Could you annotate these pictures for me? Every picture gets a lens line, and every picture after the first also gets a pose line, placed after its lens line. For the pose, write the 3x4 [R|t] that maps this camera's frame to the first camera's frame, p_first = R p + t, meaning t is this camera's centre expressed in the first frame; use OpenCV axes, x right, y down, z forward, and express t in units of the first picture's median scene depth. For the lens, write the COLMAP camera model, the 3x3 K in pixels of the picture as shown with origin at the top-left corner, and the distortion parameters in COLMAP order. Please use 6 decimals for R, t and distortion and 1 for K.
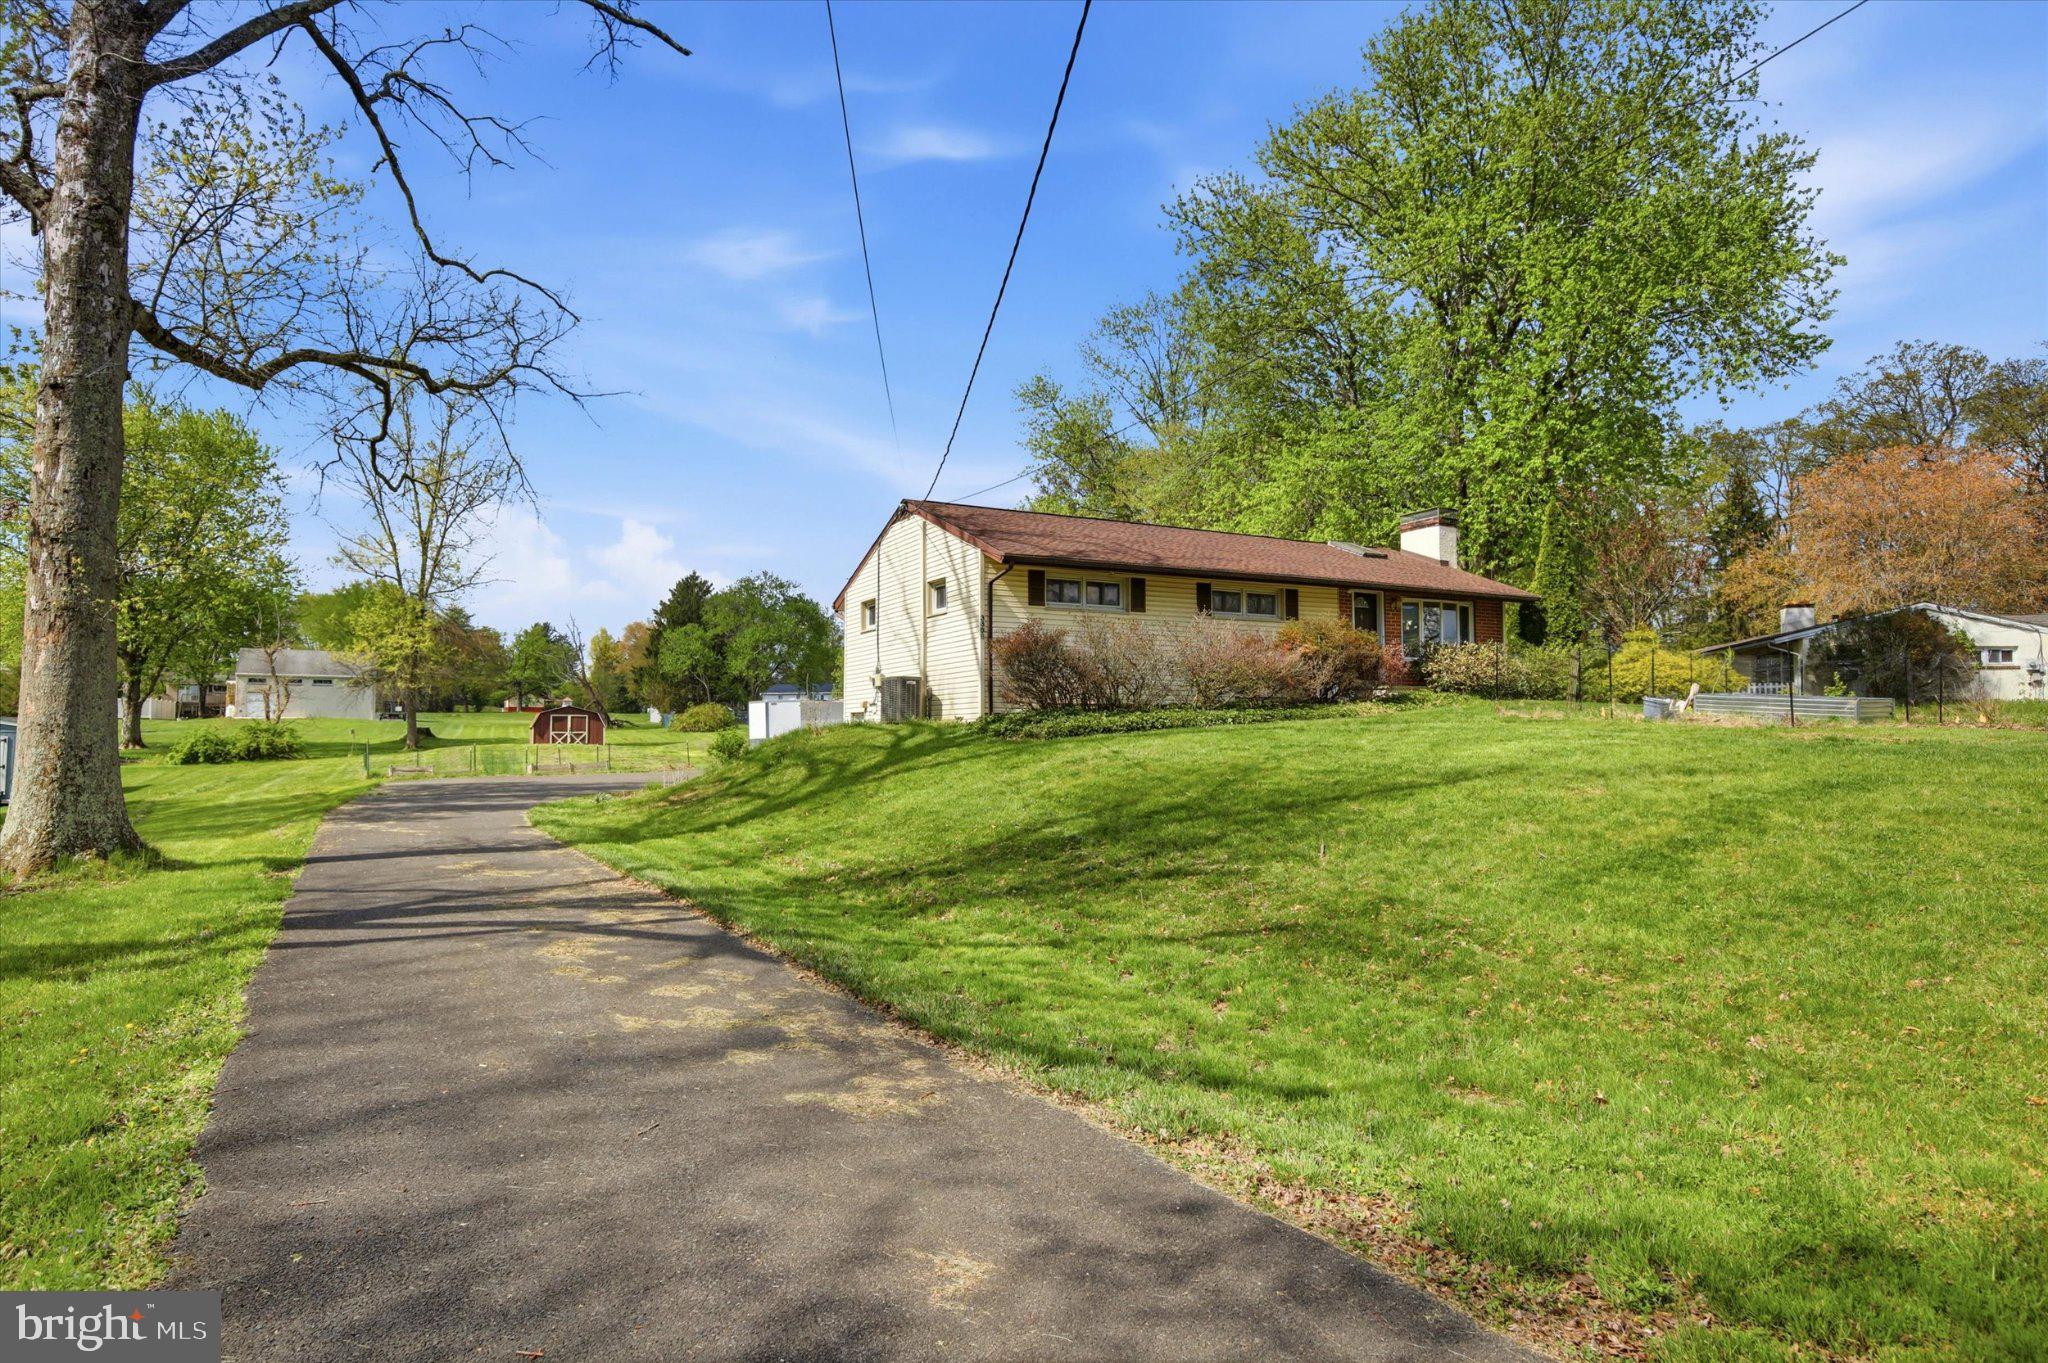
lens RADIAL K [[988.8, 0, 1026.9], [0, 988.8, 632.3], [0, 0, 1]] dist [0.000020, 0.000084]
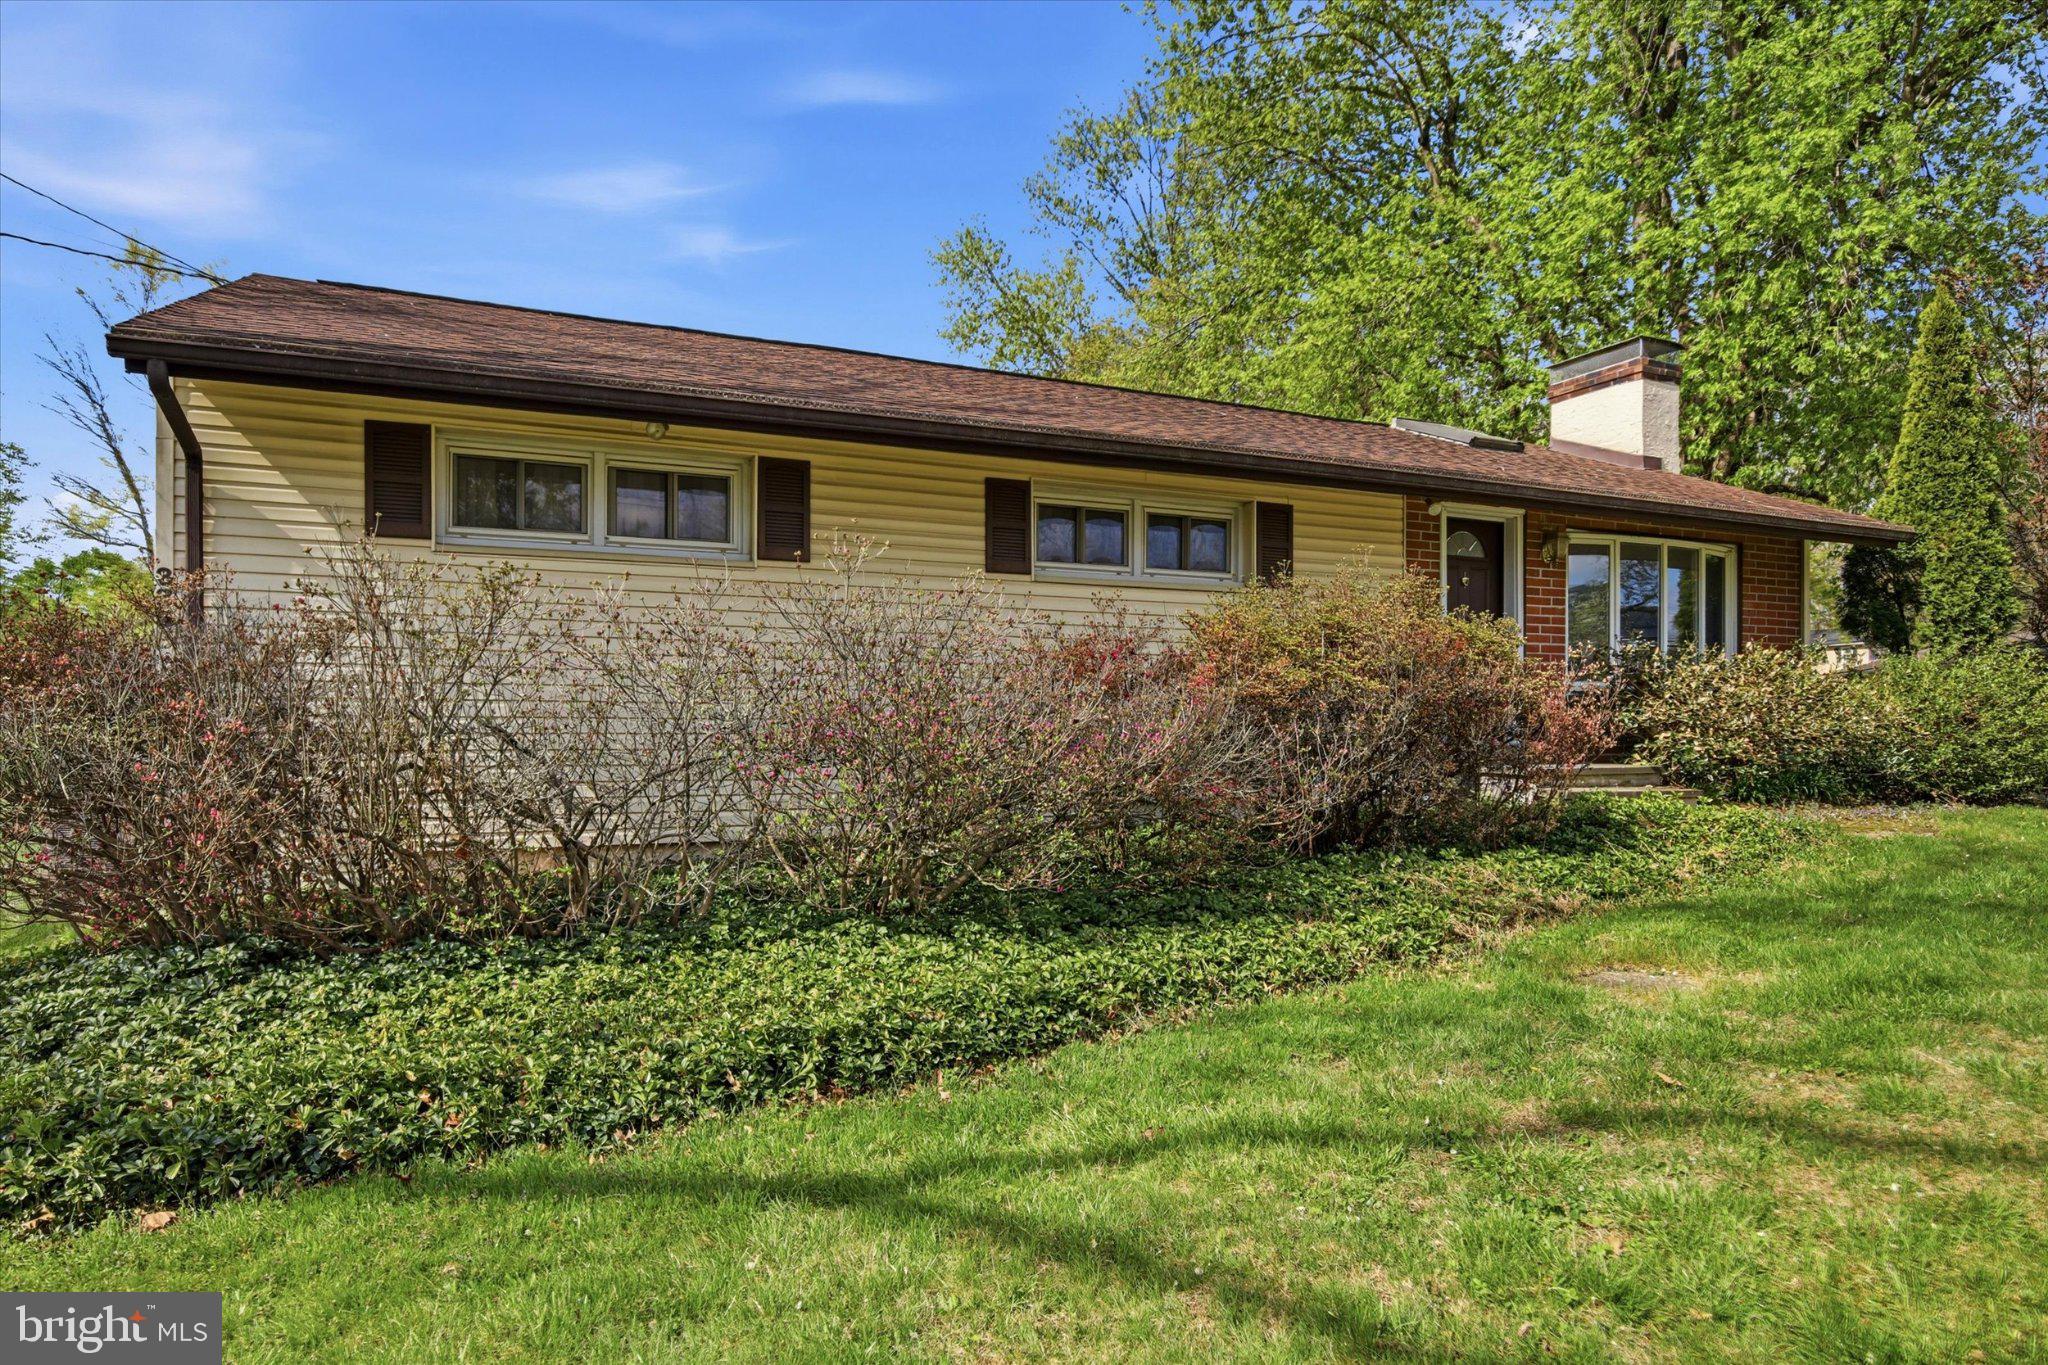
lens RADIAL K [[974.9, 0, 1035.7], [0, 974.9, 688.7], [0, 0, 1]] dist [-0.024861, 0.000372]
pose [[0.996976, 0.002077, -0.077685, 0.209618], [0.003990, 0.996956, 0.077862, -0.003146], [0.077610, -0.077936, 0.993933, 0.634804]]
